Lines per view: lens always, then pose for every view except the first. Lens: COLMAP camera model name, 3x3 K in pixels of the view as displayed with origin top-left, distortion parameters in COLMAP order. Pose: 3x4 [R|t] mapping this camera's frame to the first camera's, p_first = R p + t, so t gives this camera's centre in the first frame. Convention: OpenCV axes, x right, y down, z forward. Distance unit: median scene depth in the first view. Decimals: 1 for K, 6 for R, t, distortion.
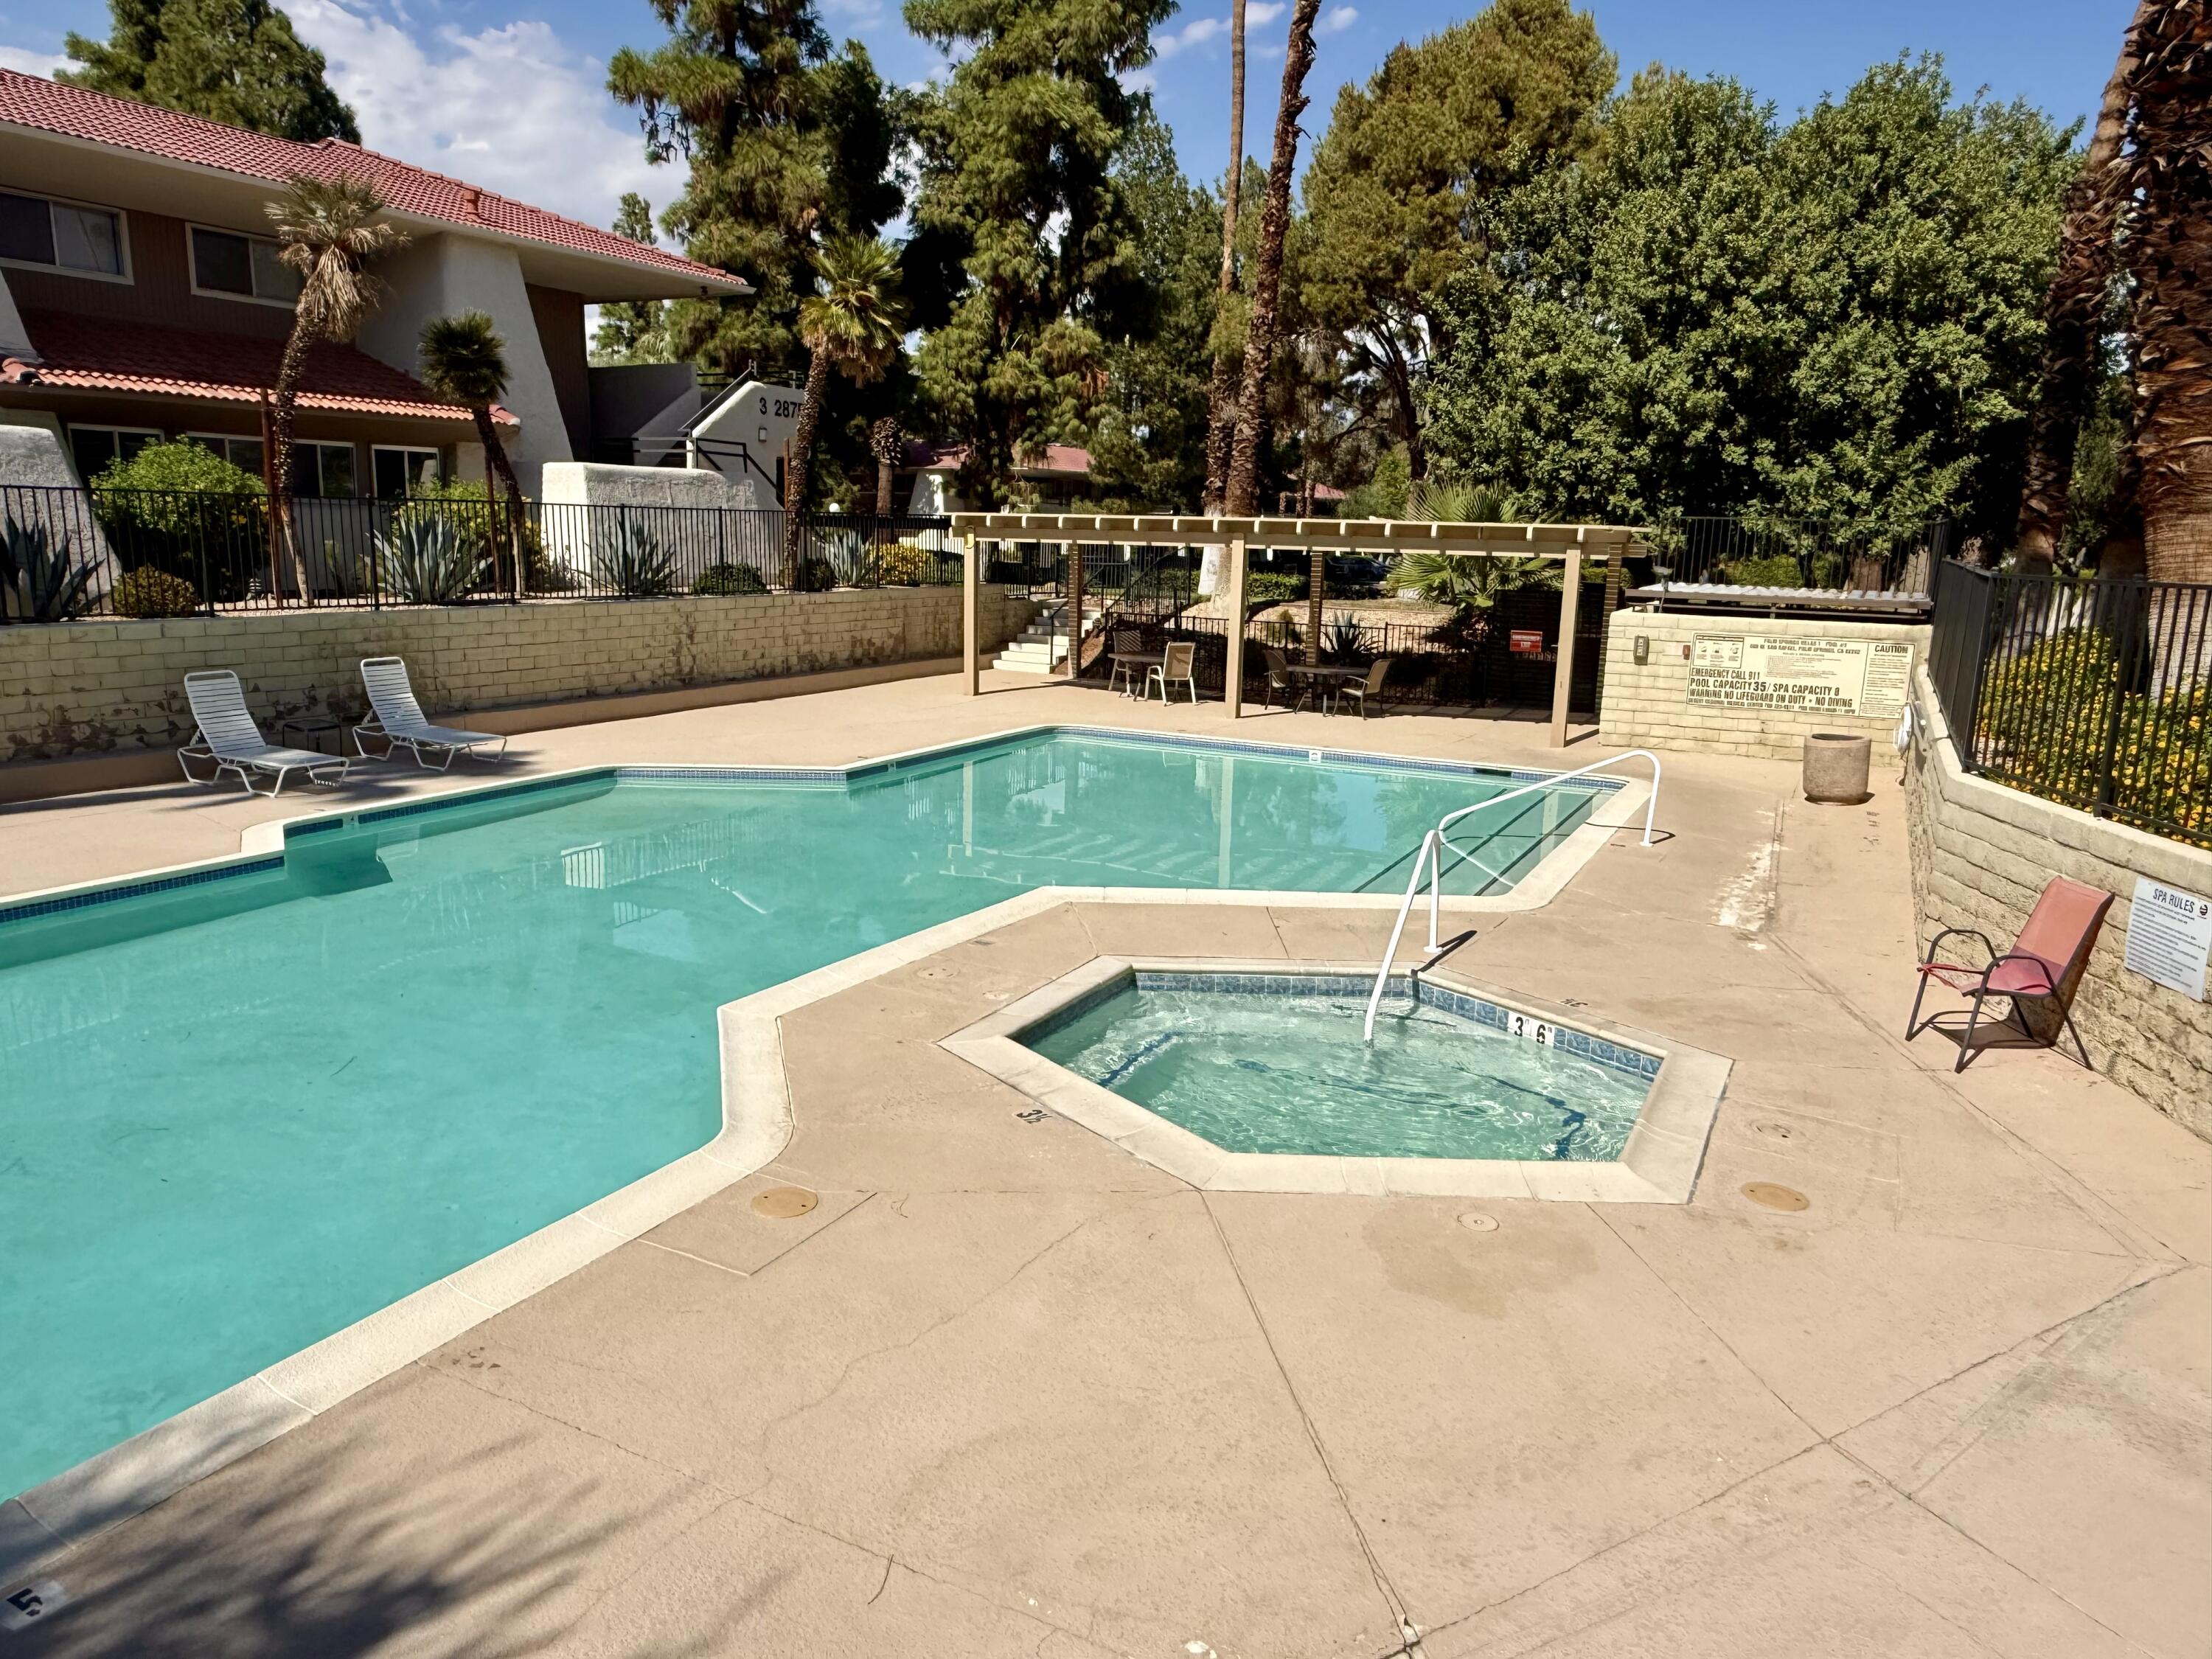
lens RADIAL K [[1487.7, 0, 1104.5], [0, 1487.7, 829.5], [0, 0, 1]] dist [-0.000046, 0.004524]
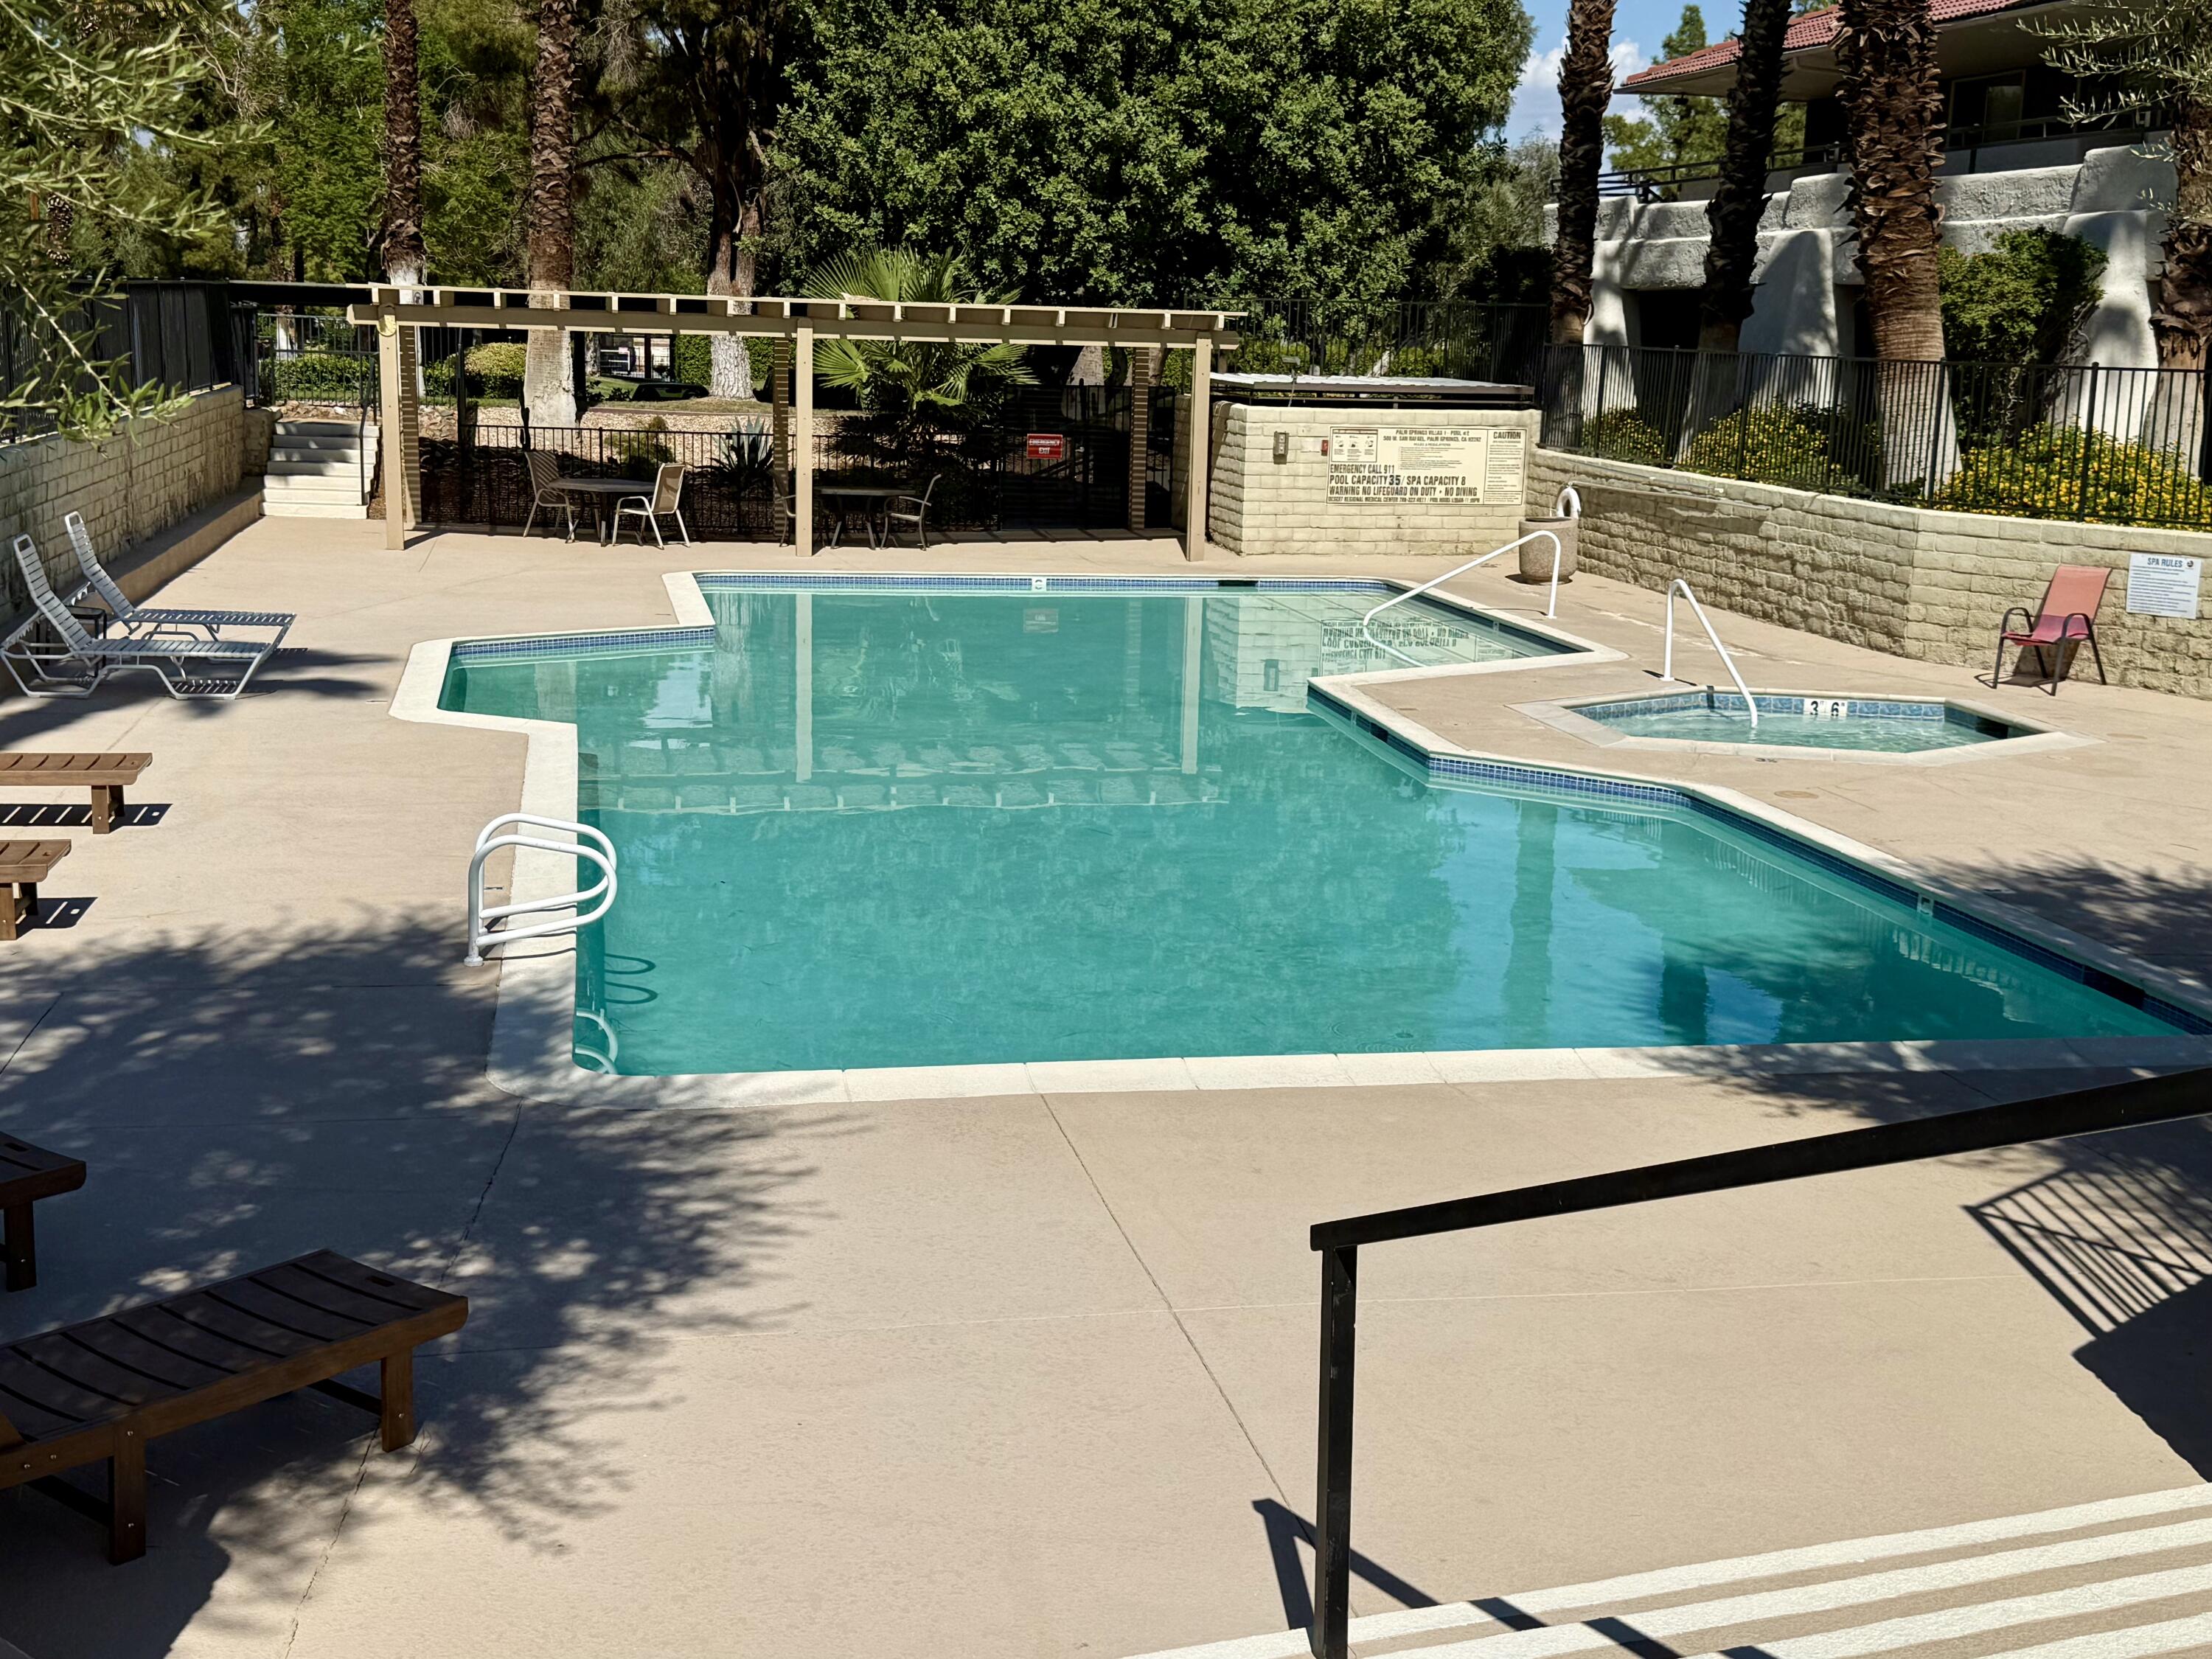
lens RADIAL K [[2655.5, 0, 1103.0], [0, 2655.5, 826.4], [0, 0, 1]] dist [0.214260, -0.562838]
pose [[0.780718, -0.122436, 0.612772, -0.705902], [0.118195, 0.991849, 0.047588, 0.019174], [-0.613604, 0.035274, 0.788826, -0.212195]]
